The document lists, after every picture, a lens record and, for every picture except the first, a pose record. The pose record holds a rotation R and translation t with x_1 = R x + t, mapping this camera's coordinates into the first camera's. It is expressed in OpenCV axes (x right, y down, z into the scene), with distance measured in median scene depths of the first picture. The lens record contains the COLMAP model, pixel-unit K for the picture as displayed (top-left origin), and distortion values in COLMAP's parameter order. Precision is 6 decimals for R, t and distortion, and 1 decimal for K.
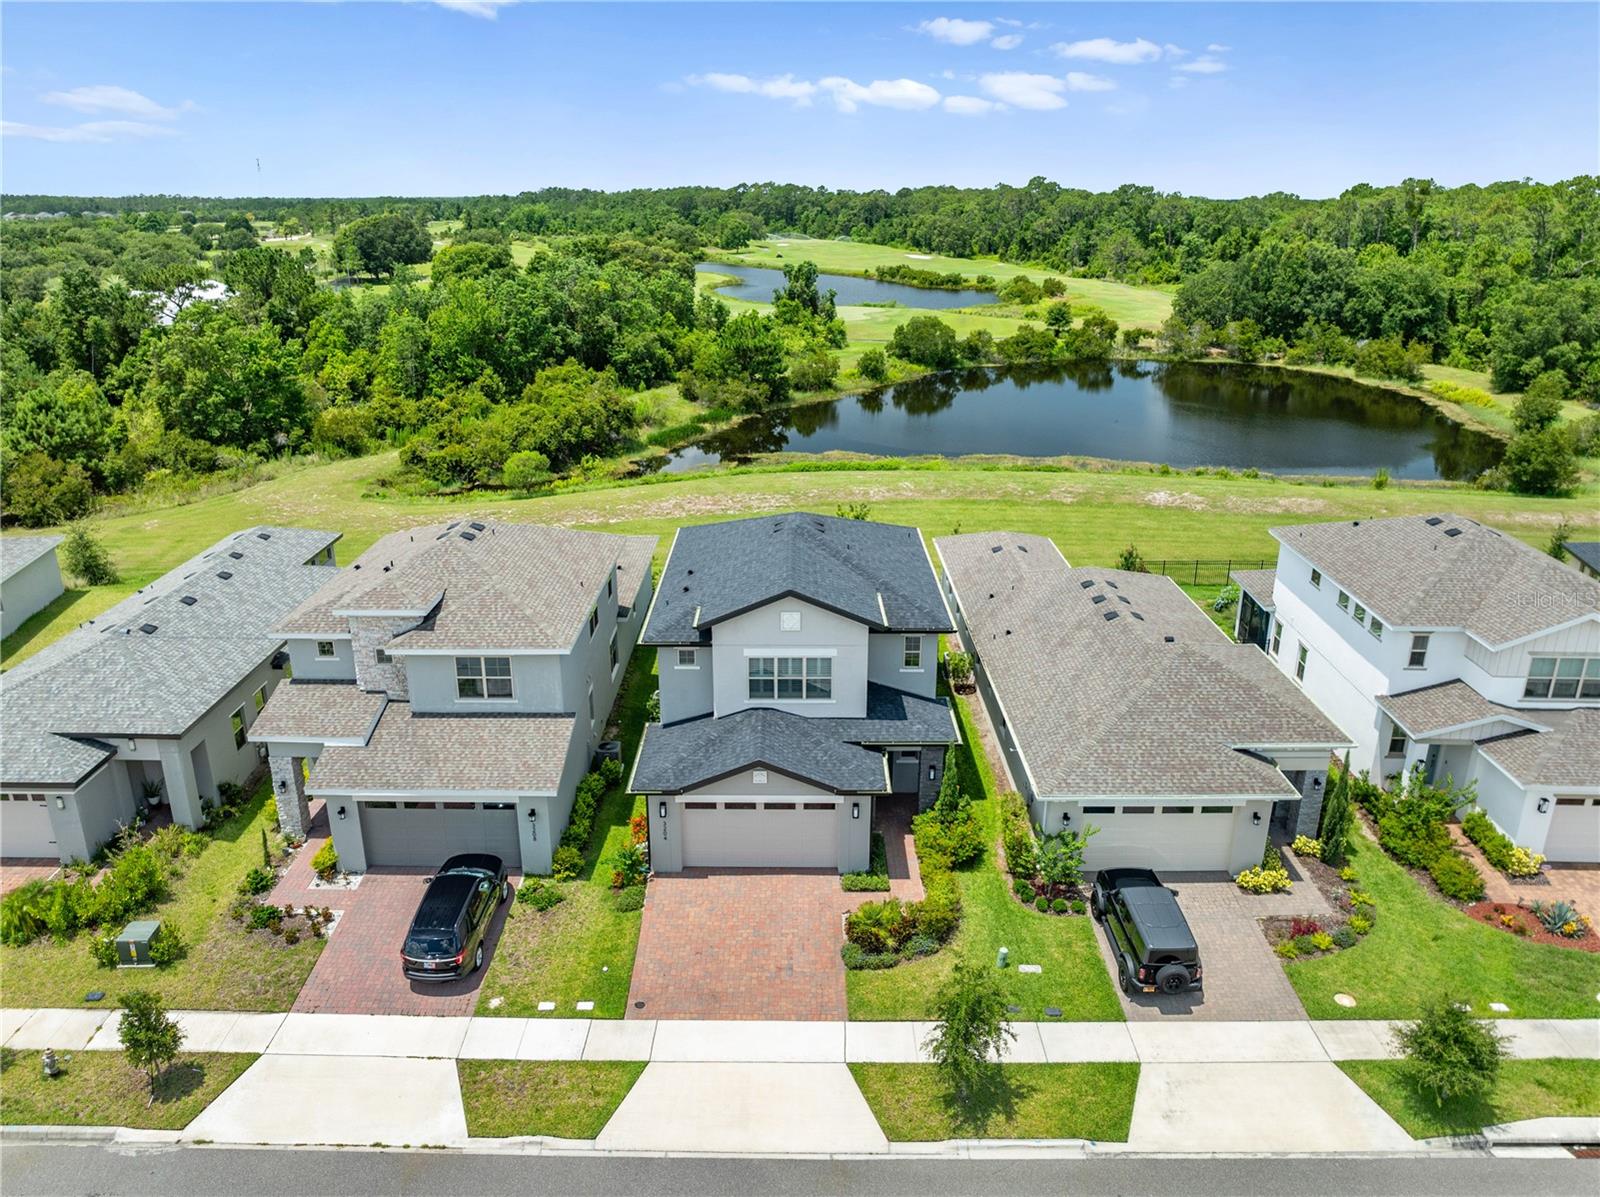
lens RADIAL K [[1140.3, 0, 806.5], [0, 1140.3, 607.7], [0, 0, 1]] dist [-0.031839, -0.001232]
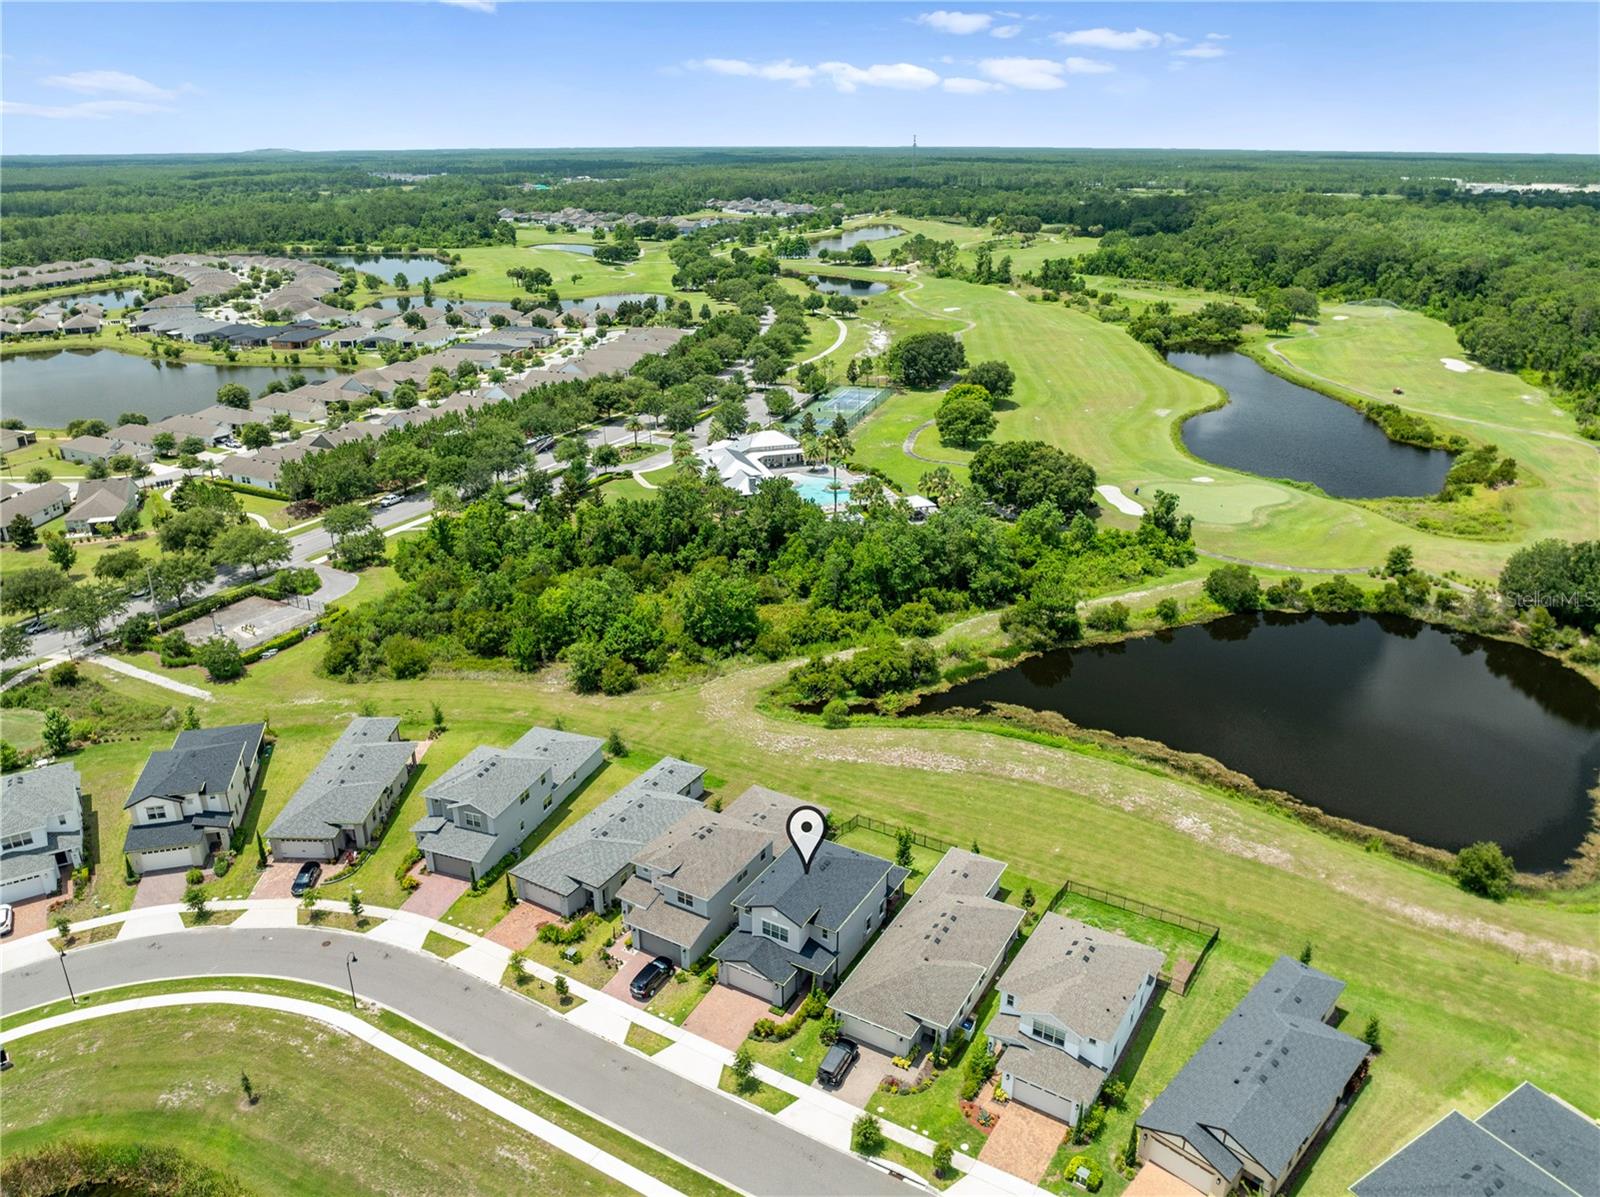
lens RADIAL K [[1140.3, 0, 800.6], [0, 1140.3, 597.7], [0, 0, 1]] dist [-0.031839, -0.001232]
pose [[0.864976, 0.186218, -0.465982, 1.193061], [-0.175003, 0.982239, 0.067679, -0.947088], [0.470308, 0.023008, 0.882202, -1.464103]]
